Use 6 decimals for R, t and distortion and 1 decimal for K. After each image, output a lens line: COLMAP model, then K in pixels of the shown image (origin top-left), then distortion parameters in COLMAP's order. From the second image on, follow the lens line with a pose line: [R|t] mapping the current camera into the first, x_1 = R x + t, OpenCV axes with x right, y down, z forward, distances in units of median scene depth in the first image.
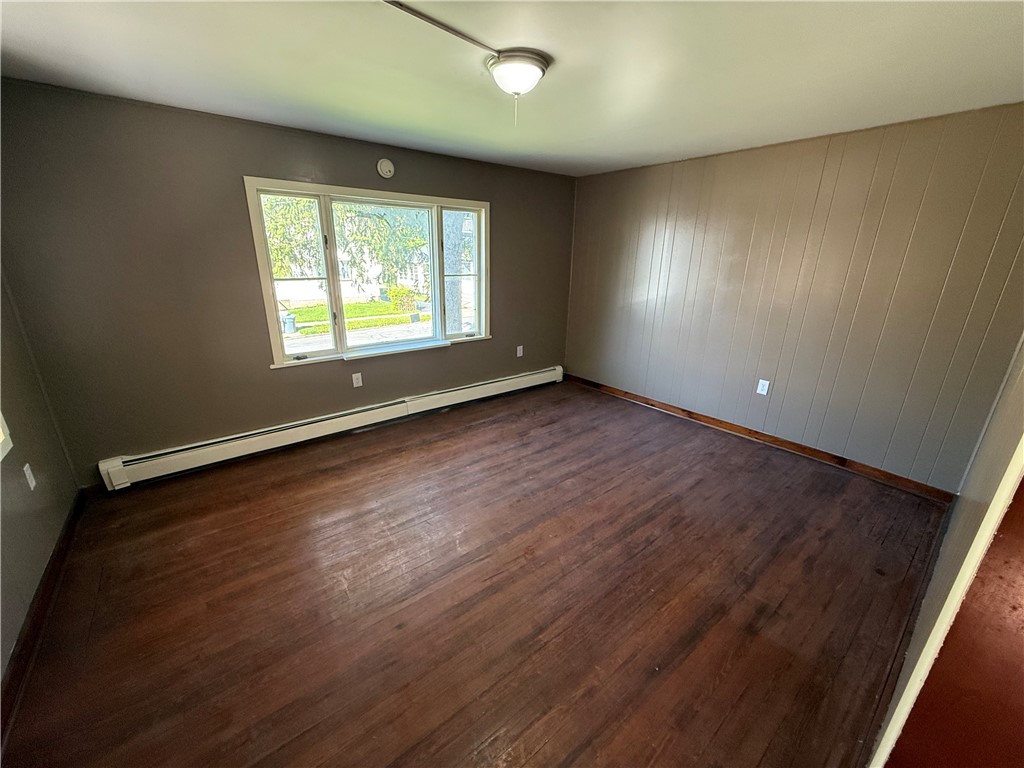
lens RADIAL K [[406.2, 0, 505.3], [0, 406.2, 382.6], [0, 0, 1]] dist [0.001057, -0.000118]
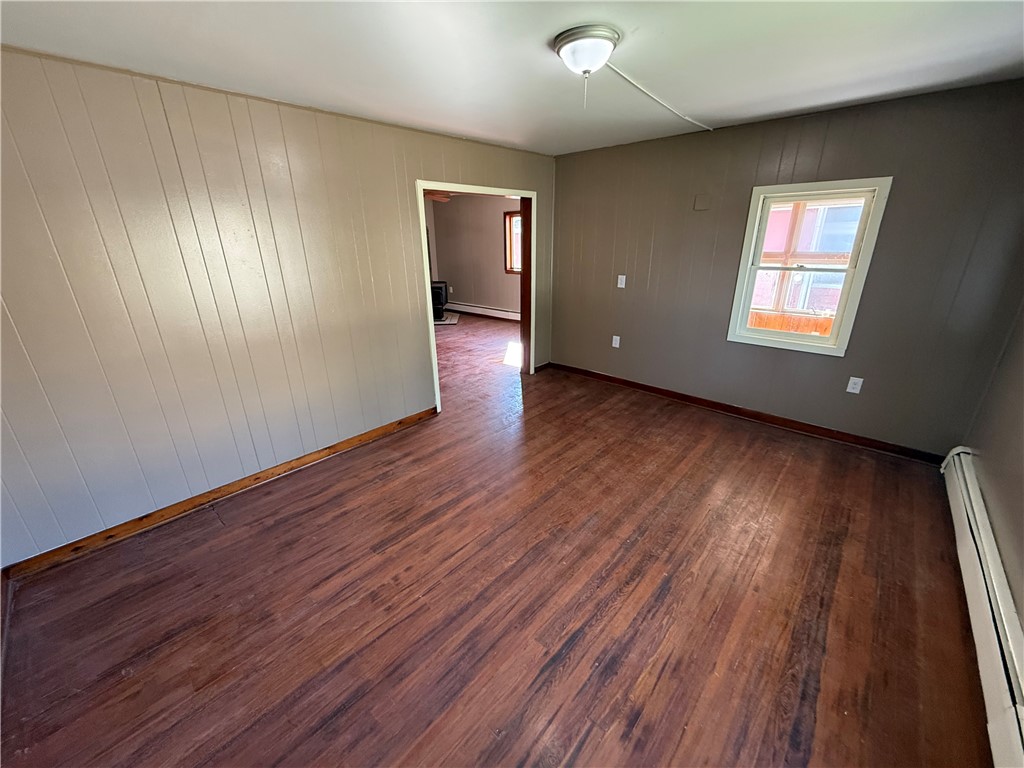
lens RADIAL K [[406.2, 0, 510.0], [0, 406.2, 386.1], [0, 0, 1]] dist [0.001057, -0.000118]
pose [[-0.985600, 0.059807, -0.158165, 0.270853], [-0.049491, 0.792377, 0.608021, -0.470876], [0.161690, 0.607093, -0.778007, 1.461313]]
